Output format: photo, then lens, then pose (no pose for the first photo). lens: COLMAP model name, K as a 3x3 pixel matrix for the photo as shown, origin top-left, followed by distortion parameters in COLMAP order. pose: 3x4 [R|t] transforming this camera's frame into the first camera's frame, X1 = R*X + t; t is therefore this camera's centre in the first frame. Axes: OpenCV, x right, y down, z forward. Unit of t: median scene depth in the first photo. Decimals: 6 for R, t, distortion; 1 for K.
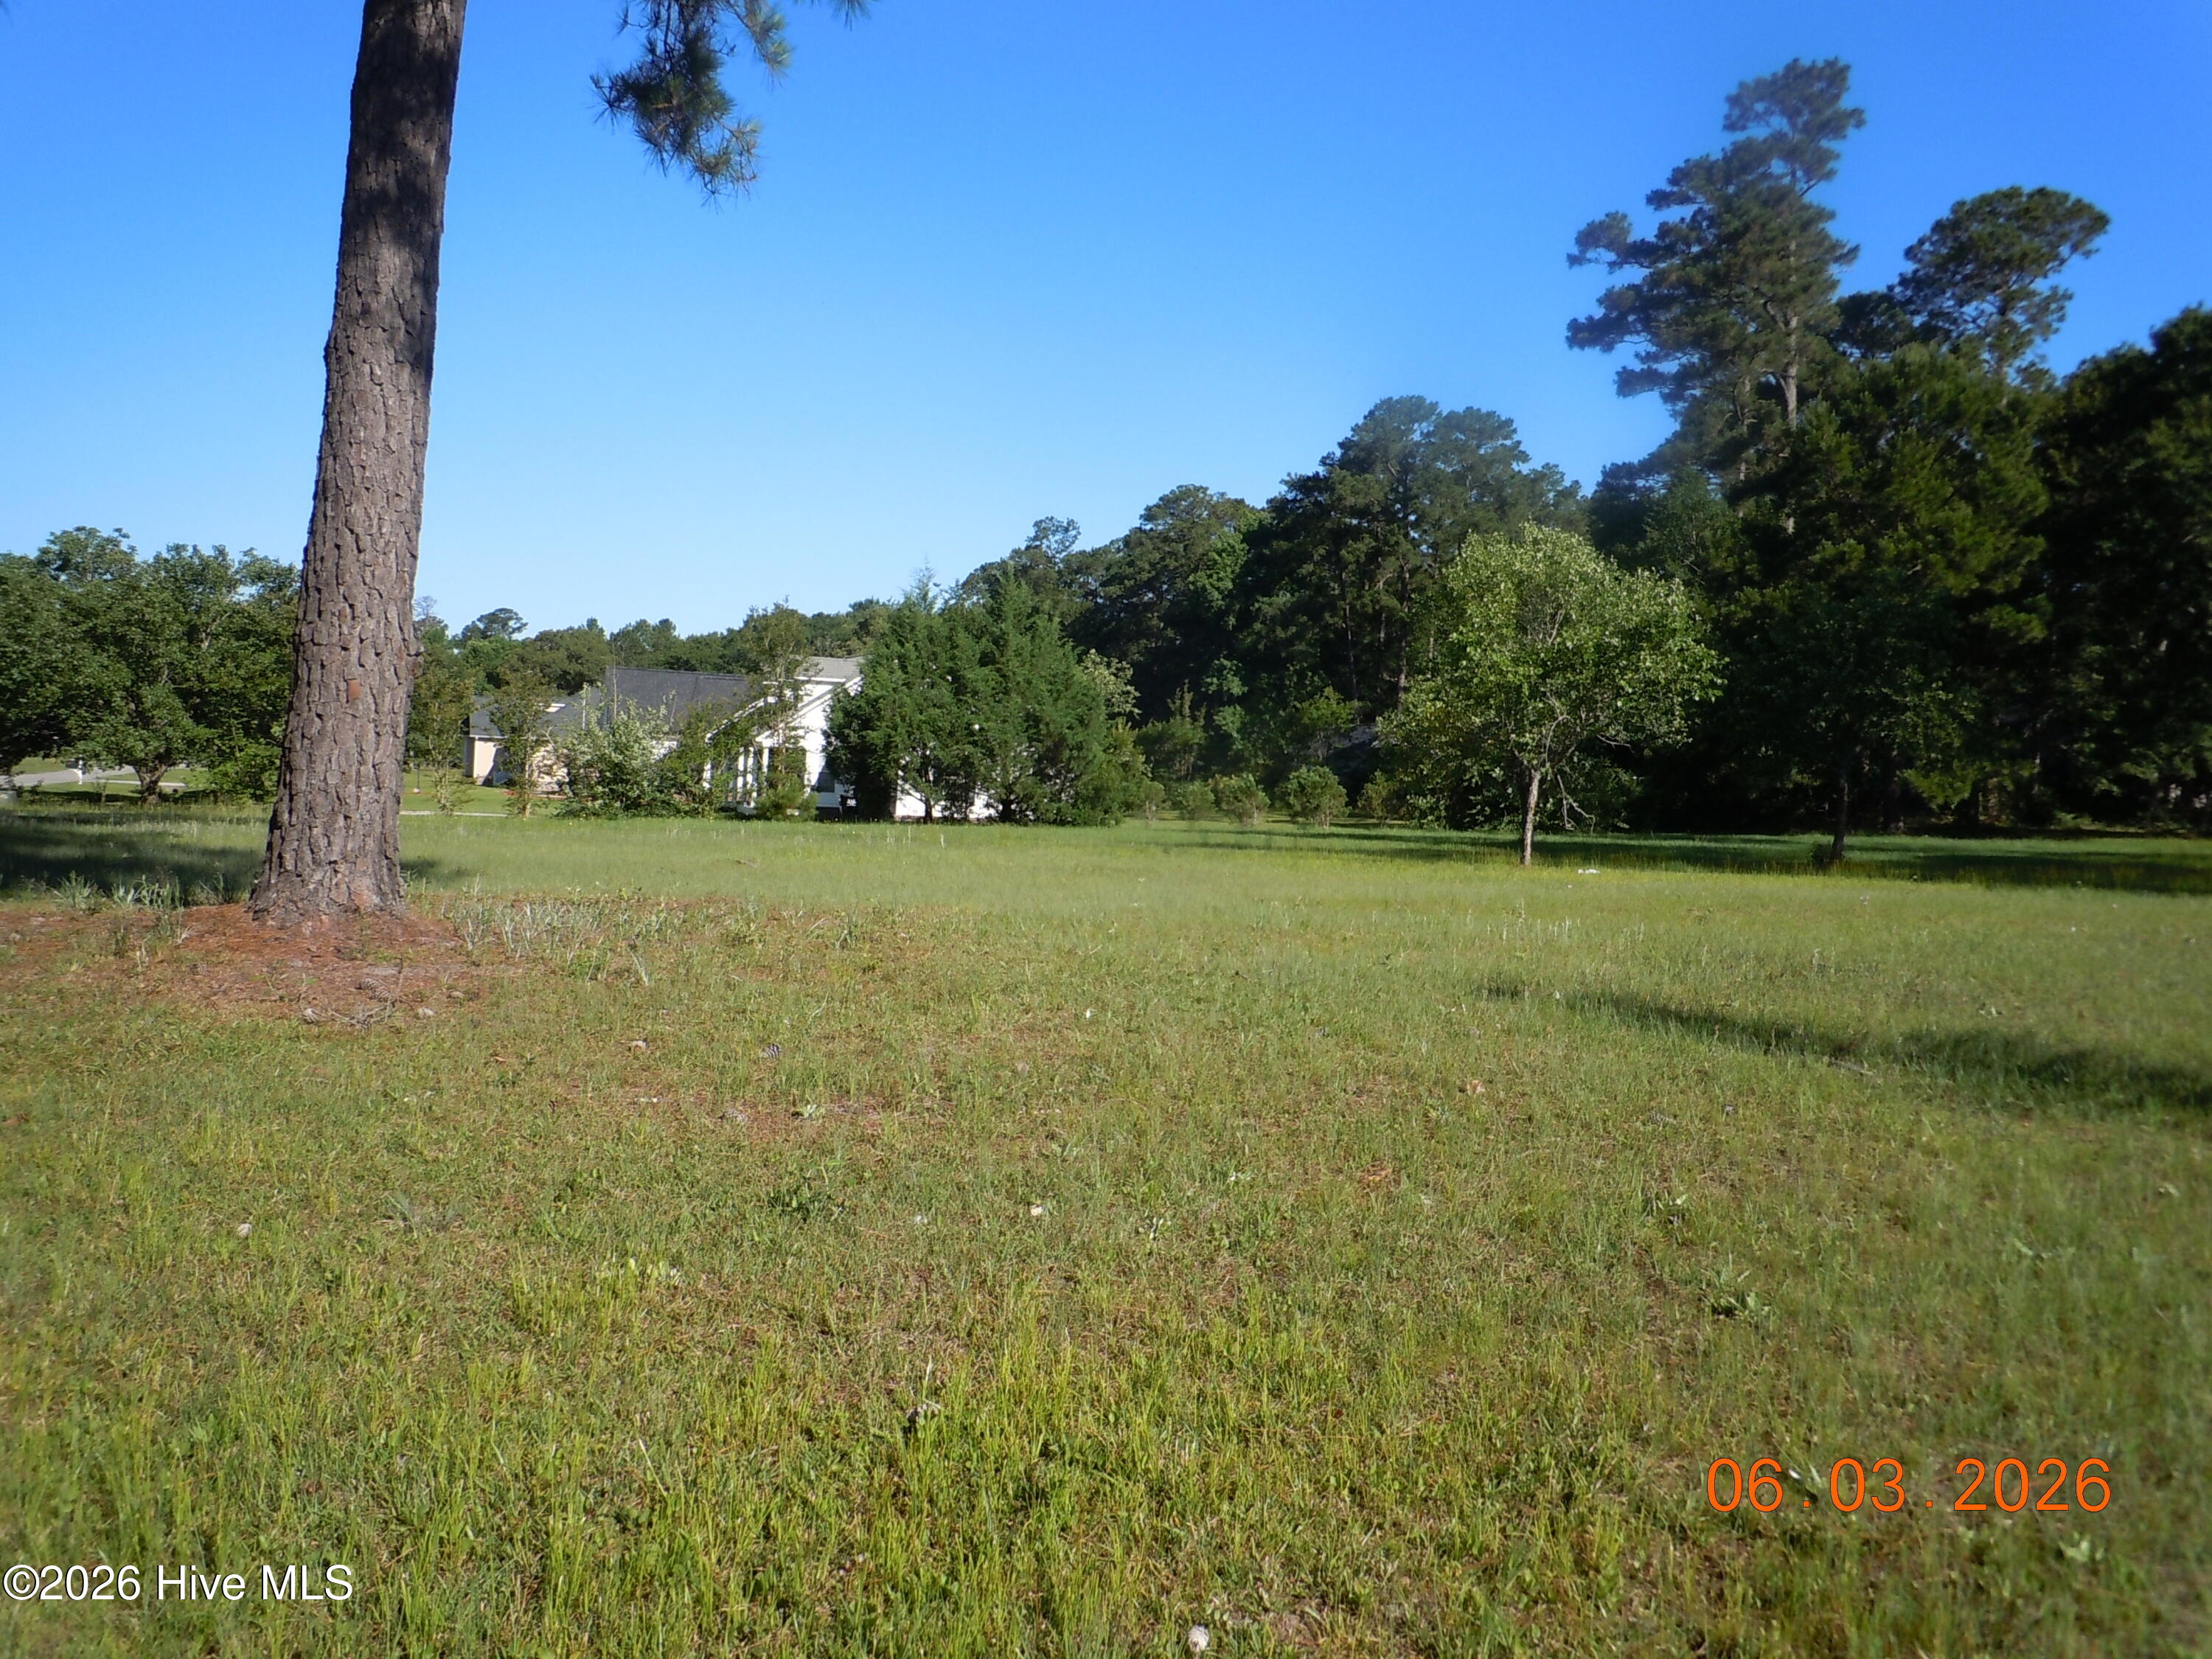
lens RADIAL K [[1821.2, 0, 1106.0], [0, 1821.2, 829.5], [0, 0, 1]] dist [0.011617, -0.063374]
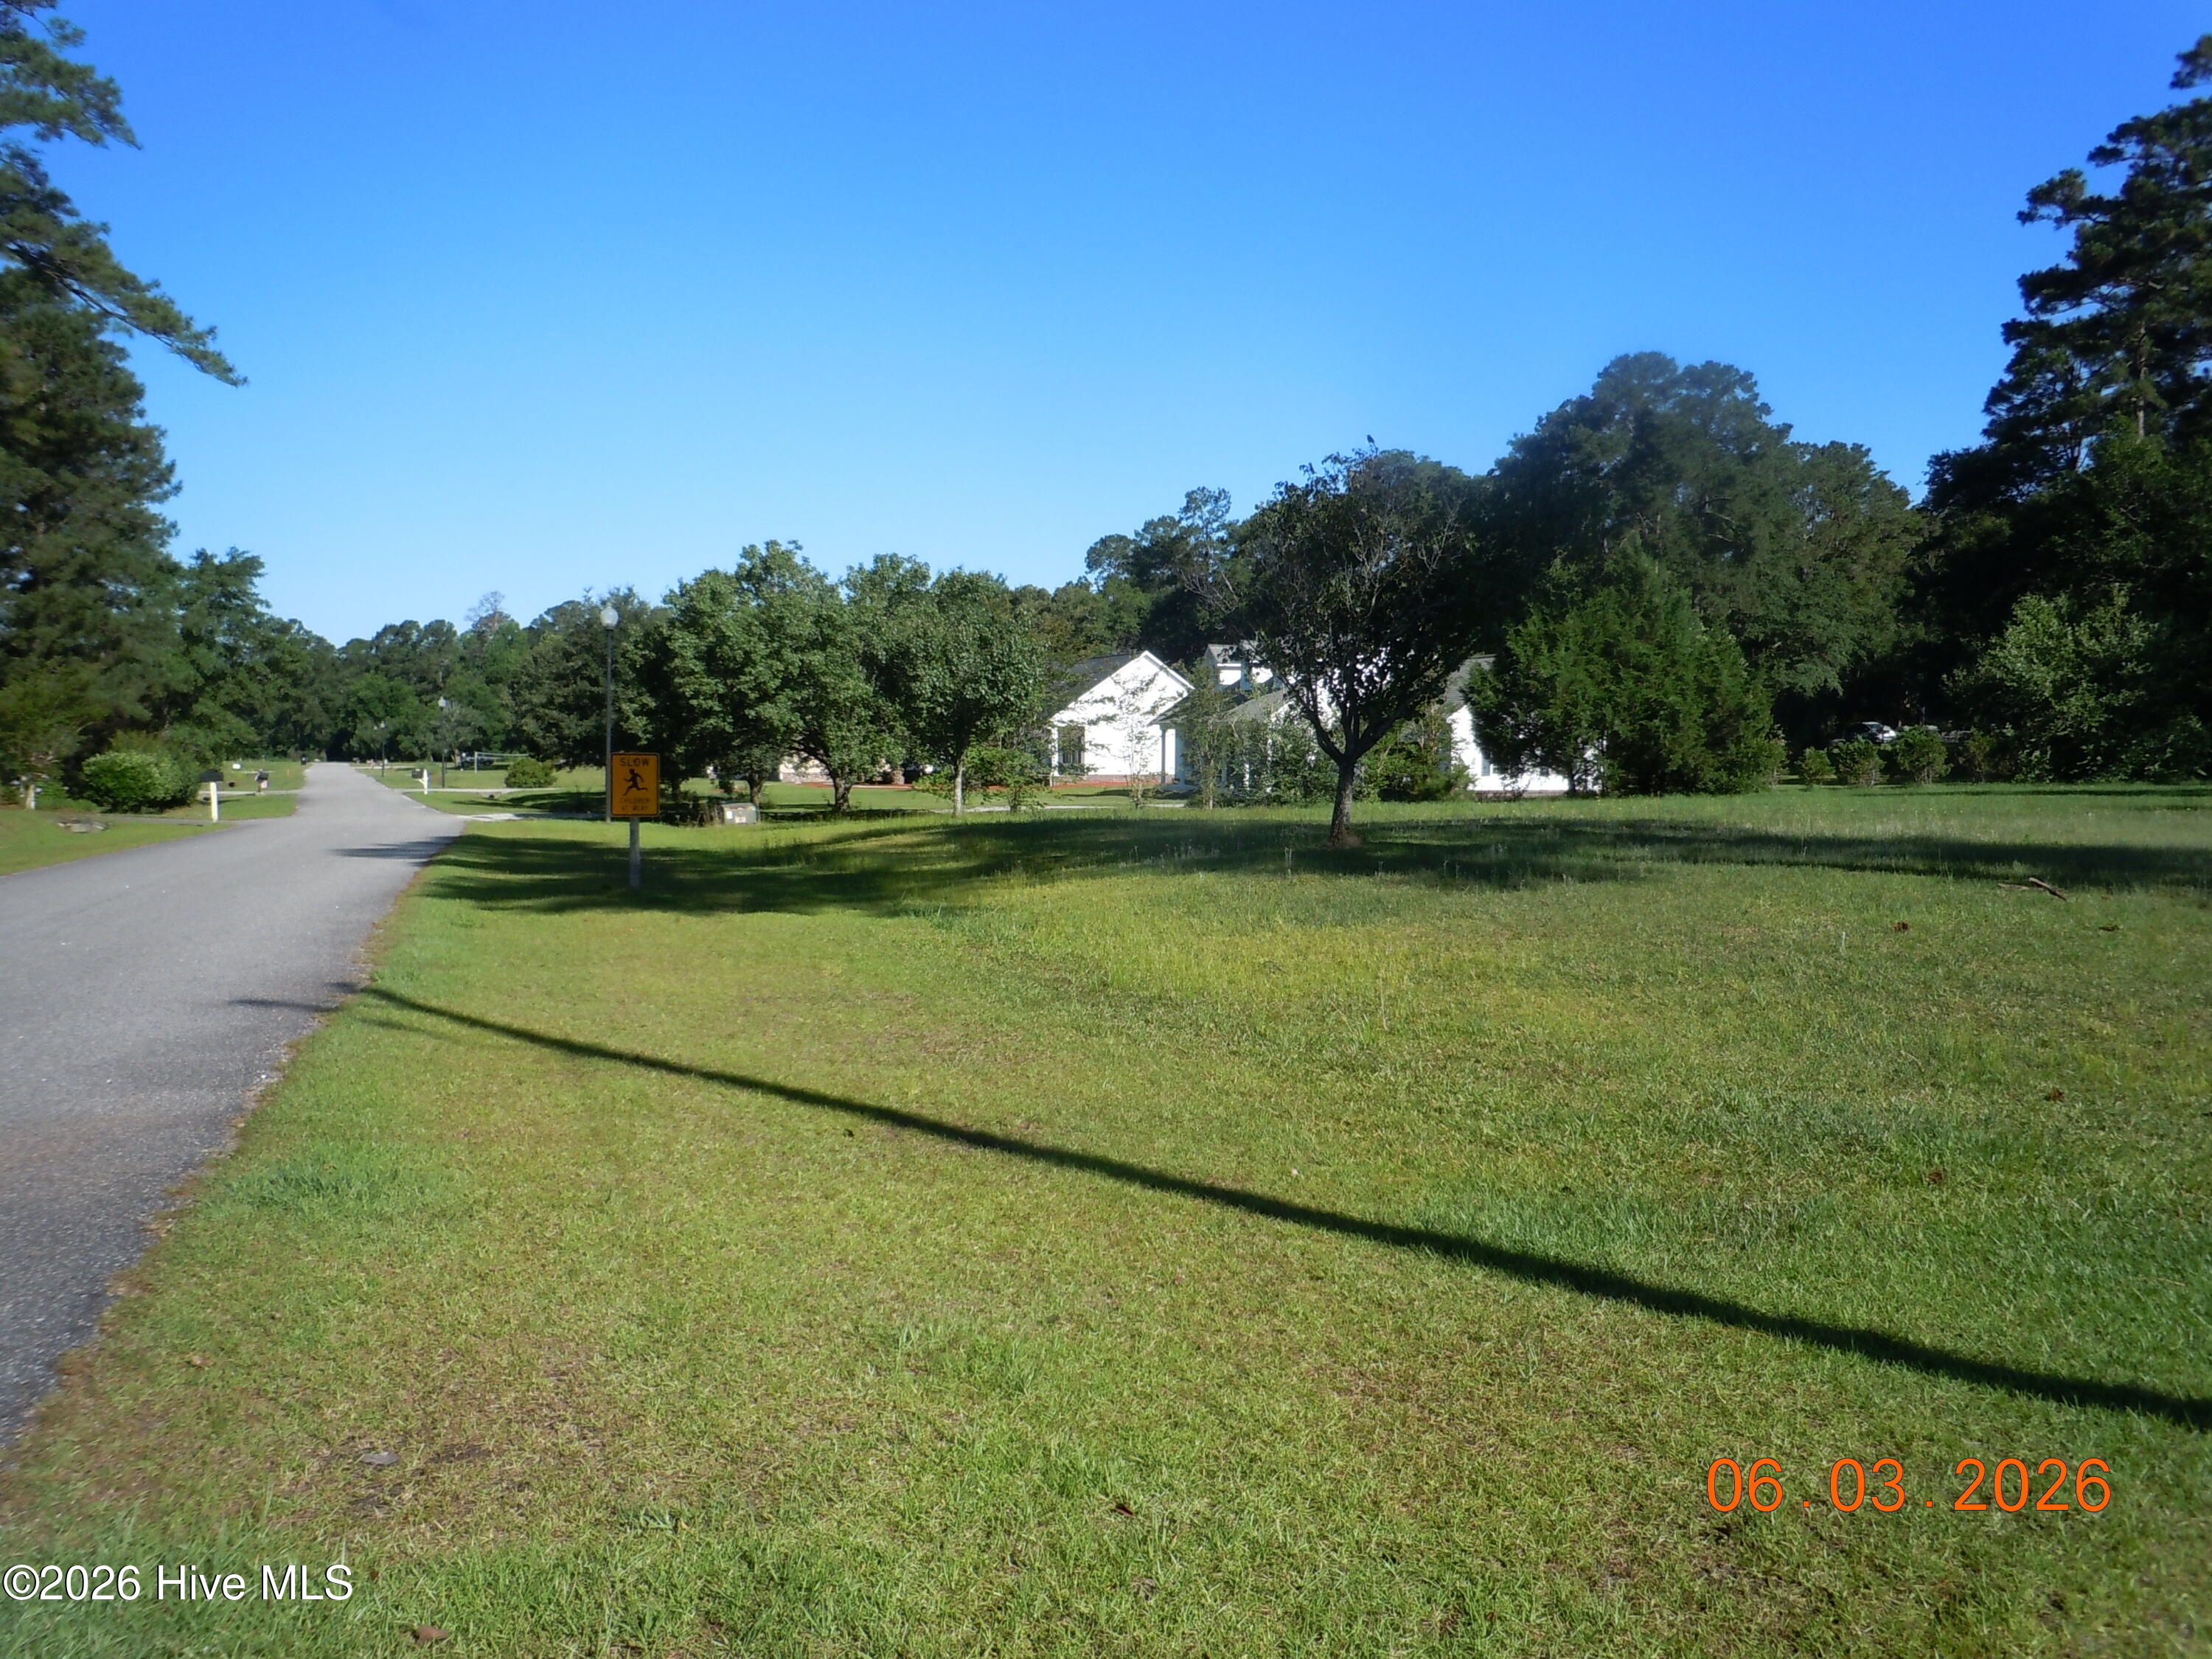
lens RADIAL K [[1821.2, 0, 1106.0], [0, 1821.2, 829.5], [0, 0, 1]] dist [0.011617, -0.063374]
pose [[0.998925, -0.044154, 0.014113, -0.264855], [0.043889, 0.998863, 0.018618, -0.011572], [-0.014919, -0.017978, 0.999727, -0.009897]]
